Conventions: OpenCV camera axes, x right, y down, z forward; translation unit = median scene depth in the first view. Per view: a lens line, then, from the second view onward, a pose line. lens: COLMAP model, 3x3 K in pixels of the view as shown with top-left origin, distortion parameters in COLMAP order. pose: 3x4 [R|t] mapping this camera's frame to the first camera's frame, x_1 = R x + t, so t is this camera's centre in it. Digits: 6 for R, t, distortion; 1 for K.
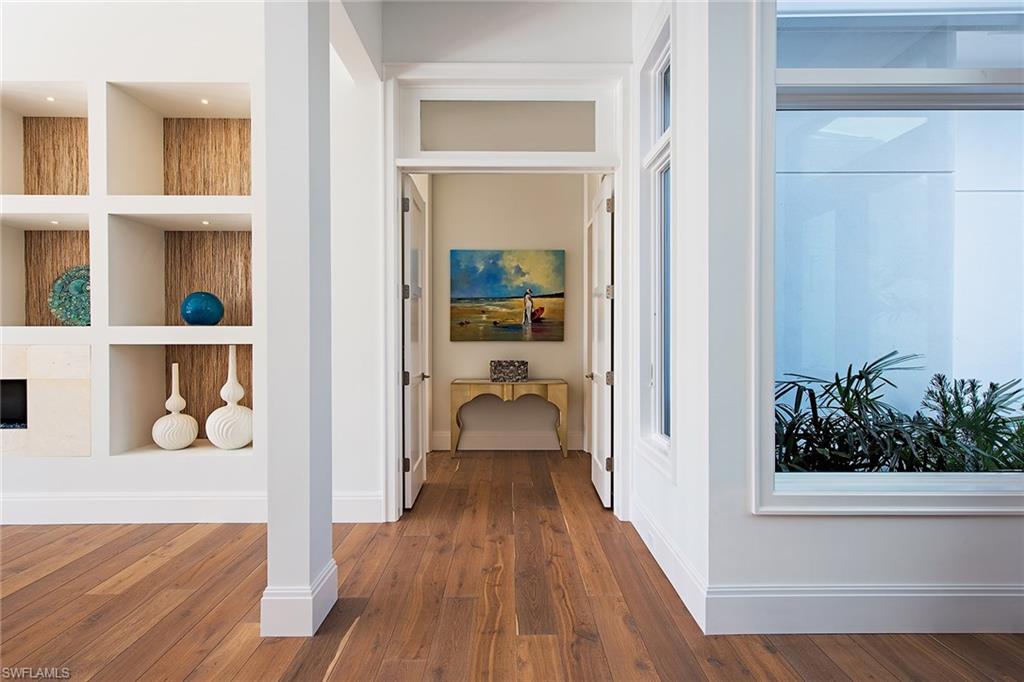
lens RADIAL K [[552.5, 0, 511.0], [0, 552.5, 342.8], [0, 0, 1]] dist [0.006667, 0.000626]
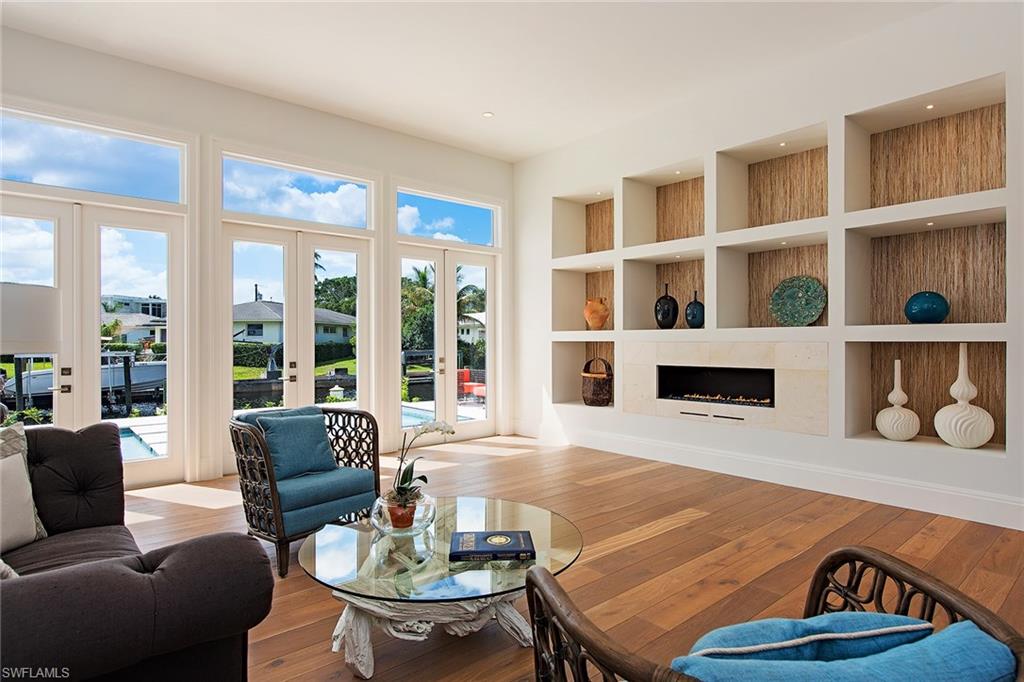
lens RADIAL K [[560.7, 0, 510.9], [0, 560.7, 338.9], [0, 0, 1]] dist [-0.002010, -0.000319]
pose [[0.640921, -0.002689, -0.767602, -0.253799], [-0.005199, 0.999956, -0.007843, 0.009271], [0.767589, 0.009018, 0.640879, -0.264752]]
